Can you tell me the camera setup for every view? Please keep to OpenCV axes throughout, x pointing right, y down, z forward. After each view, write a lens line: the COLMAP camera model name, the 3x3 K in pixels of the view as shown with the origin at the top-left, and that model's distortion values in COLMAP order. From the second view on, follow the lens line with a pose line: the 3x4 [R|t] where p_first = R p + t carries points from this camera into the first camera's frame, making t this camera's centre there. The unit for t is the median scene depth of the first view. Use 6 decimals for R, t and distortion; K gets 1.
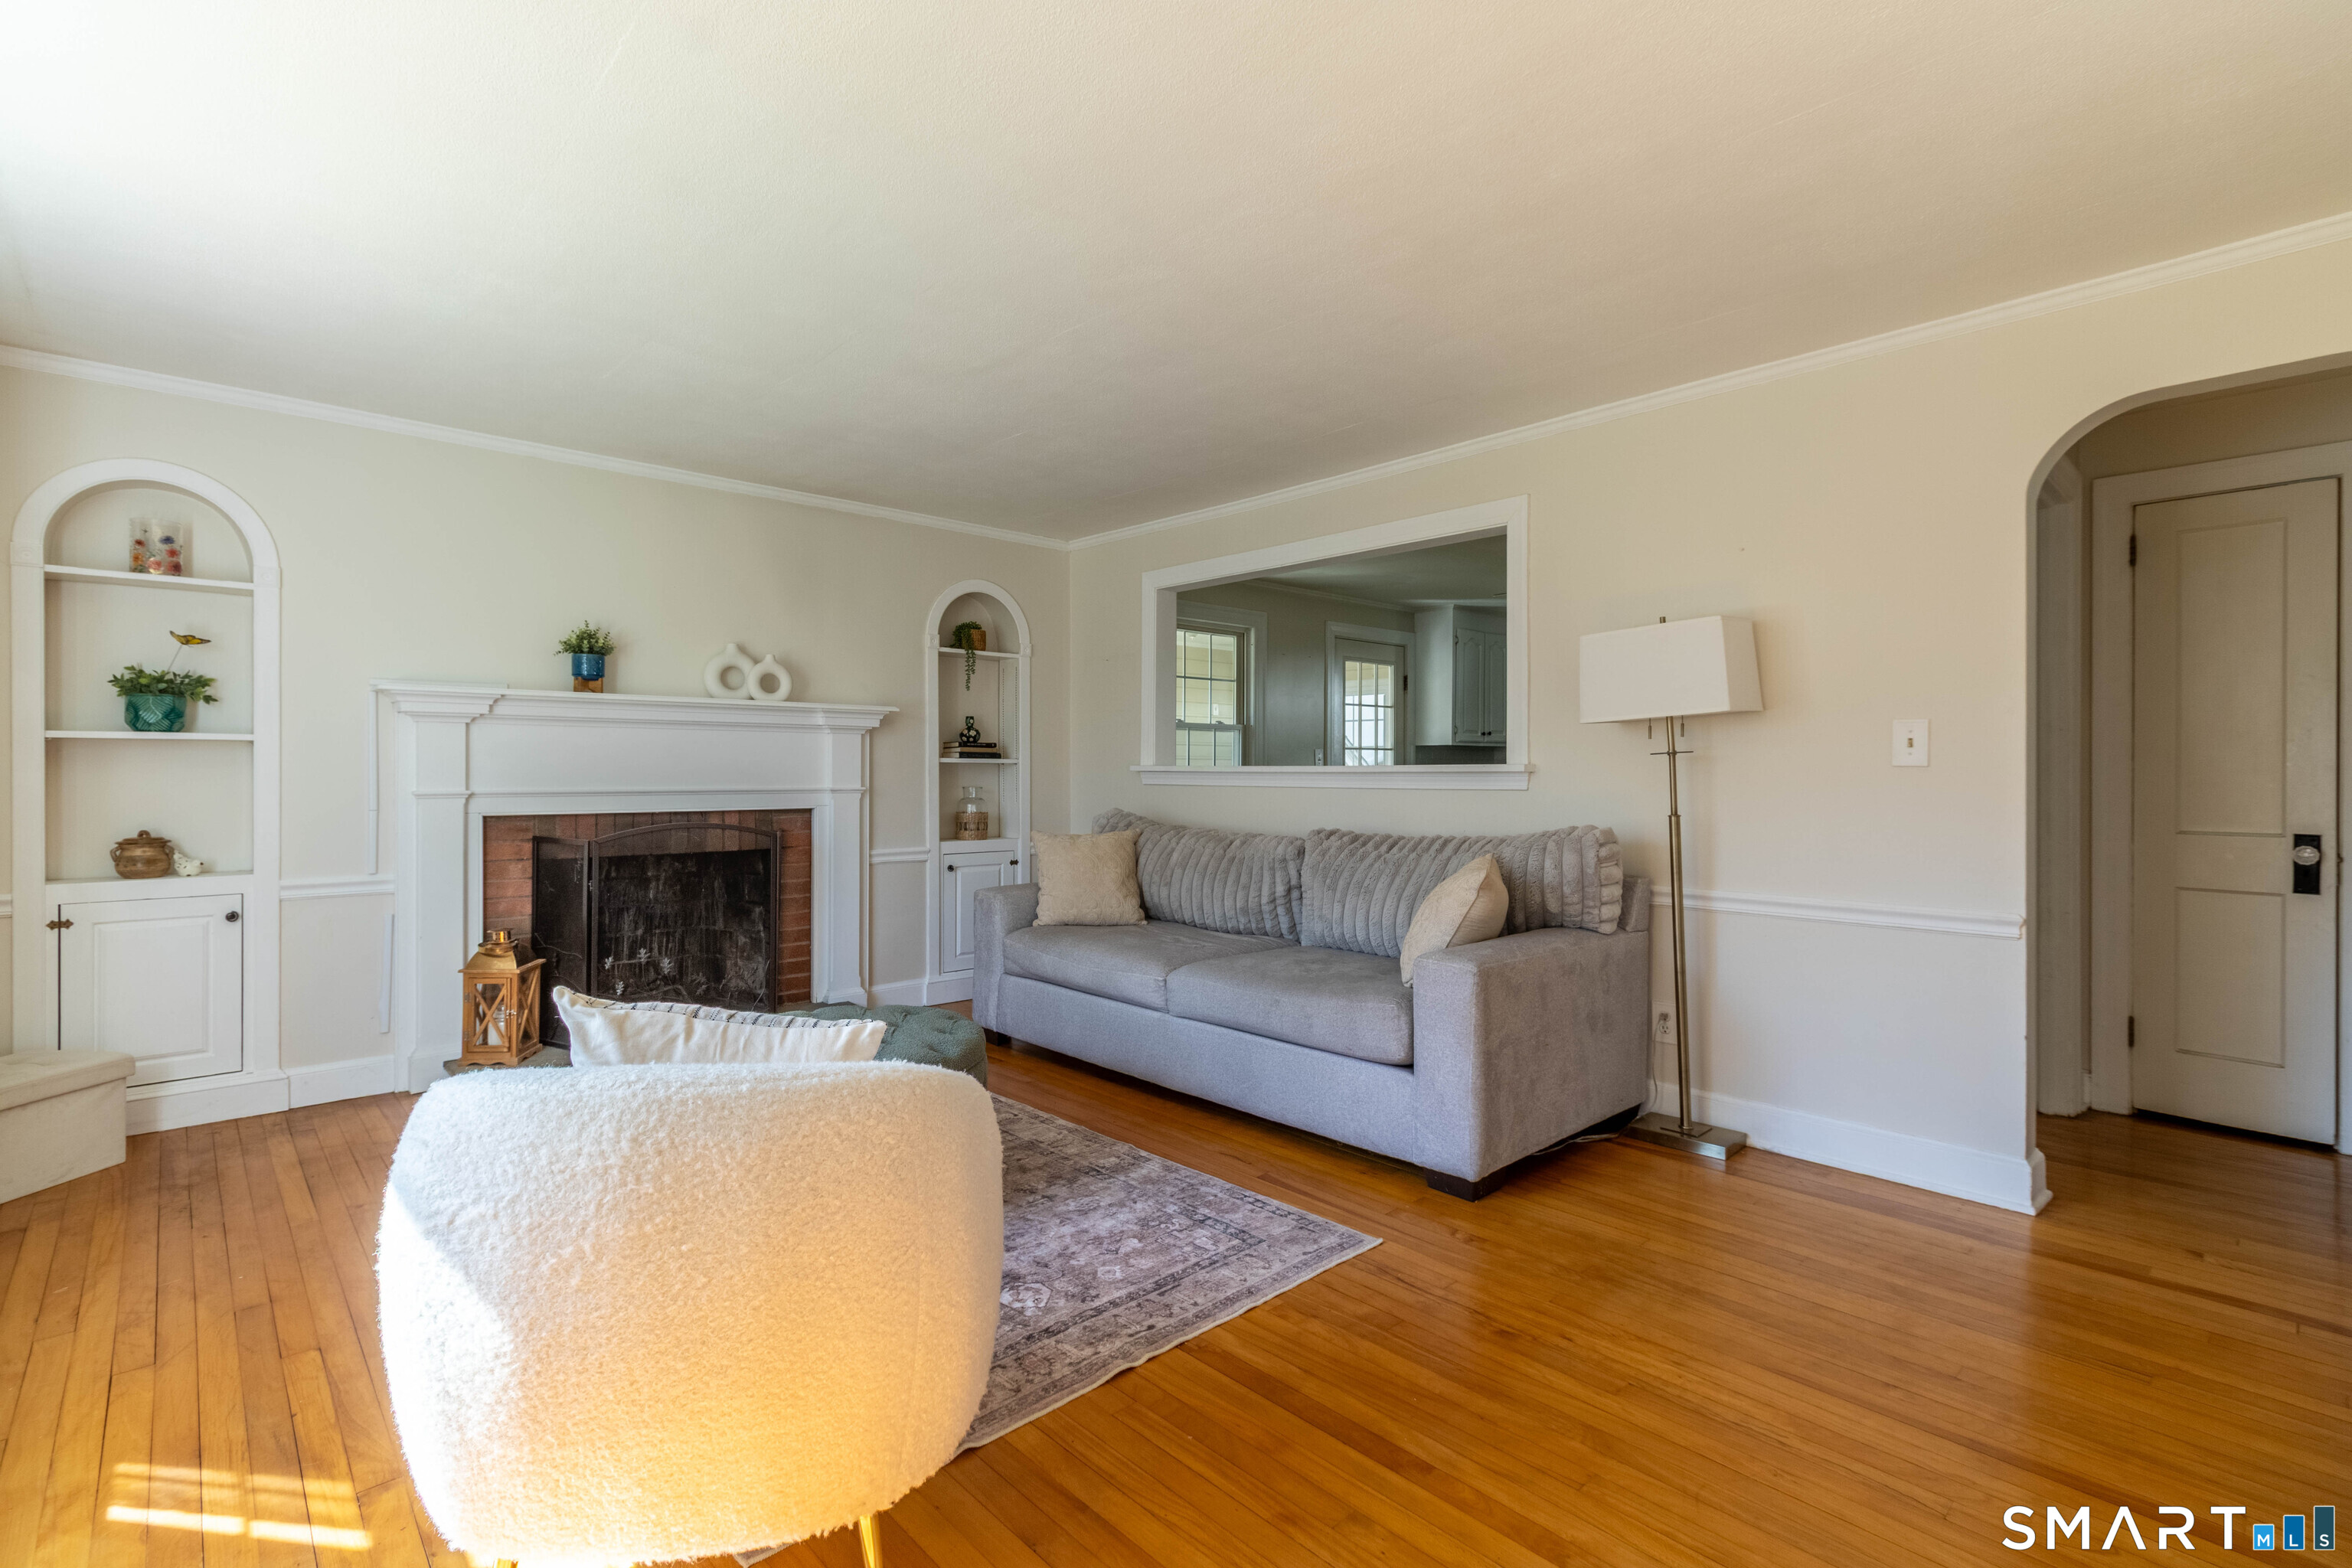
lens RADIAL K [[1077.6, 0, 1174.2], [0, 1077.6, 770.6], [0, 0, 1]] dist [0.002972, 0.000956]
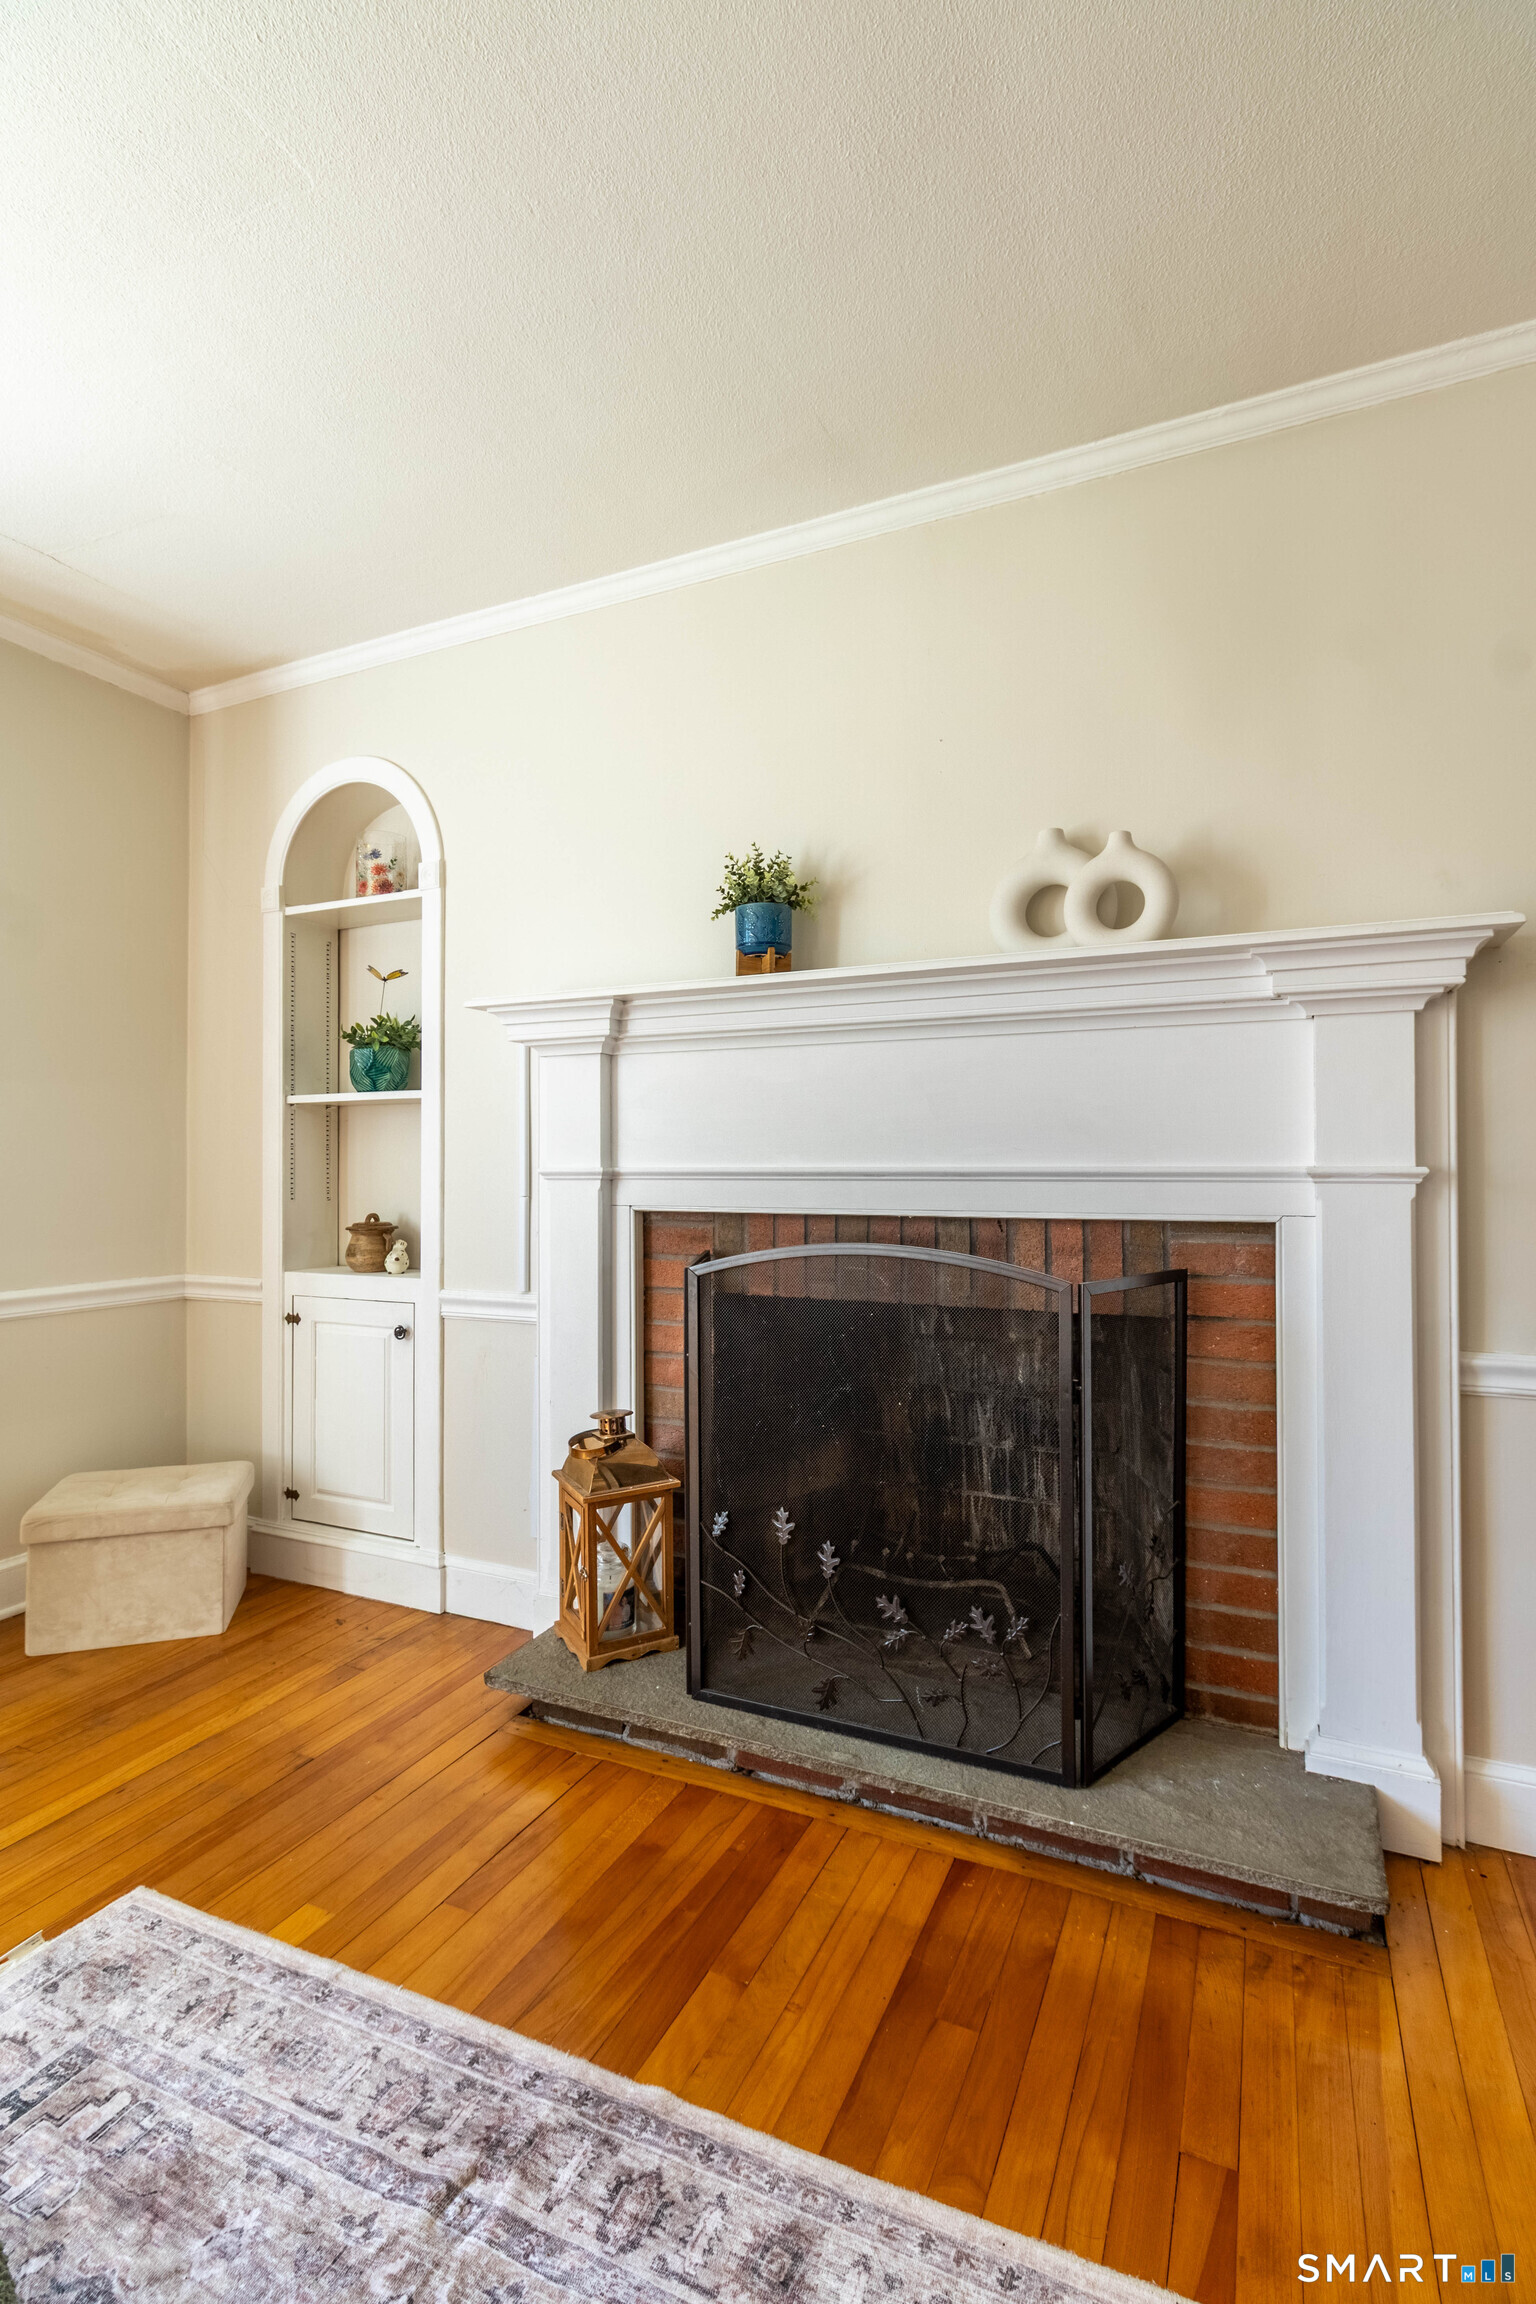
lens RADIAL K [[1095.0, 0, 768.0], [0, 1095.0, 1152.0], [0, 0, 1]] dist [0.000502, 0.000326]
pose [[0.381825, -0.013967, -0.924129, -0.060378], [0.004201, 0.999902, -0.013377, 0.018516], [0.924225, 0.001225, 0.381846, 0.861649]]
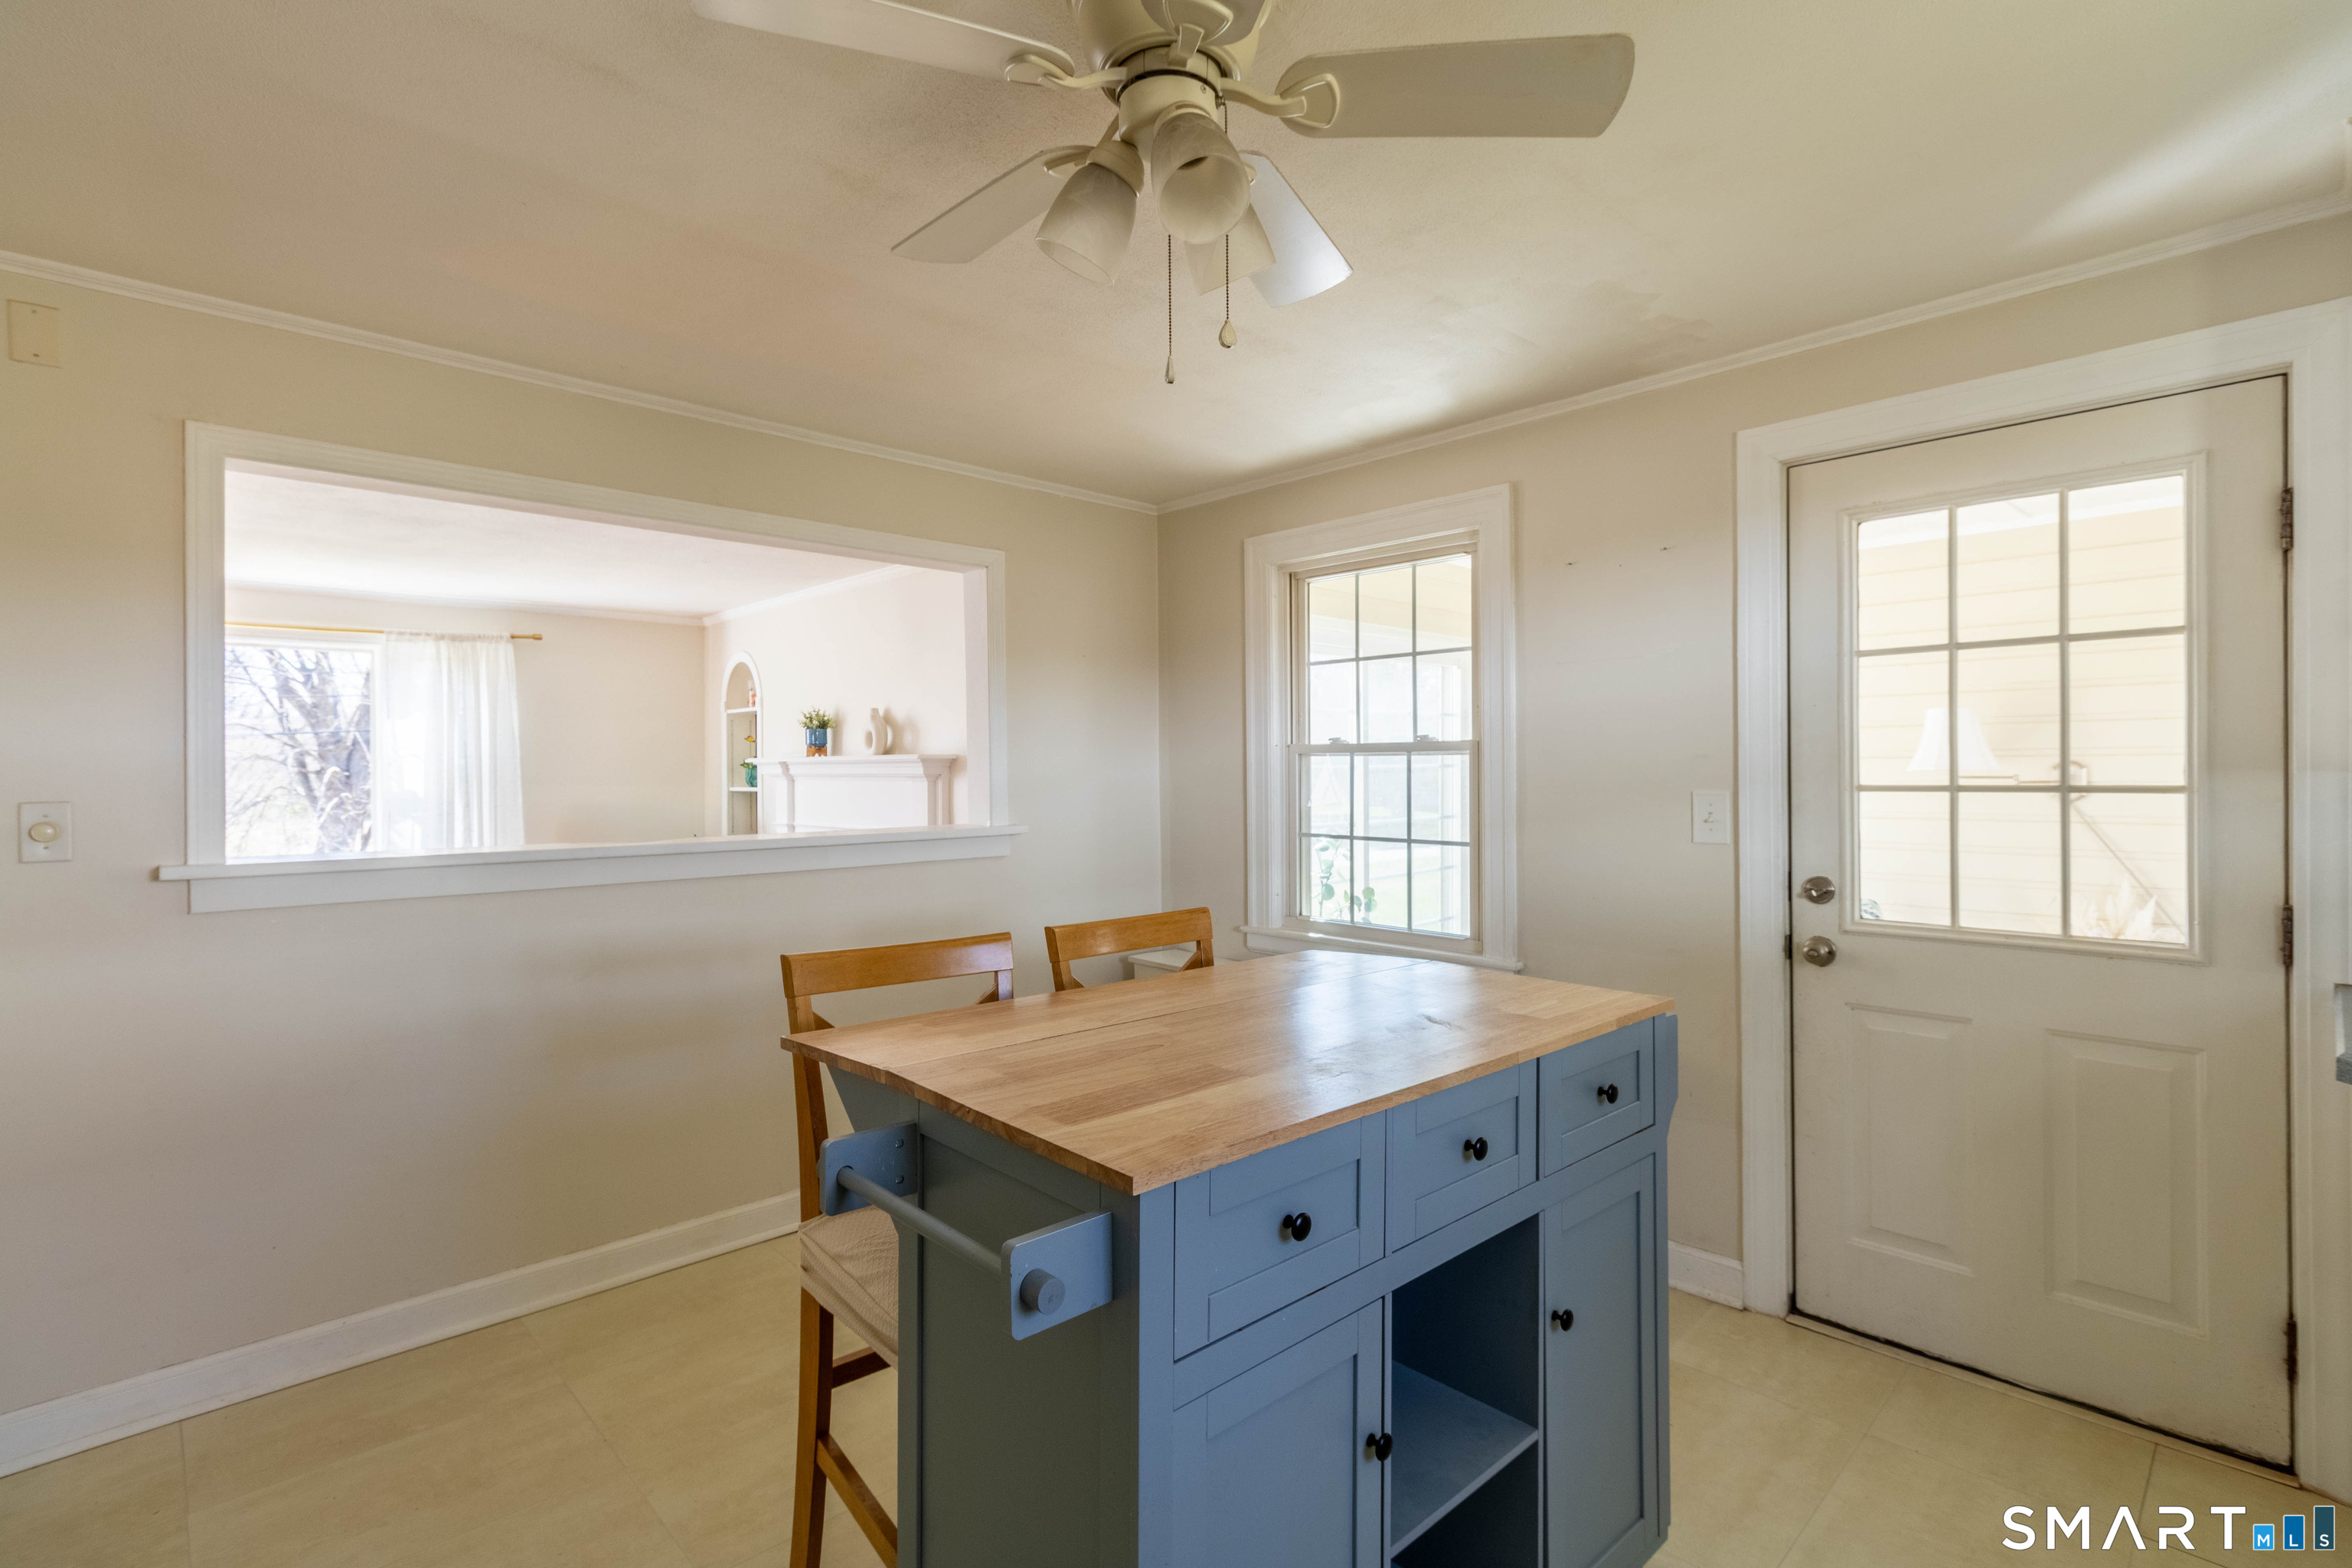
lens RADIAL K [[1089.5, 0, 1182.6], [0, 1089.5, 769.8], [0, 0, 1]] dist [0.003415, 0.000472]
pose [[0.023224, -0.001201, -0.999730, 0.961349], [0.005154, 0.999986, -0.001081, -0.054107], [0.999717, -0.005128, 0.023230, 1.557720]]
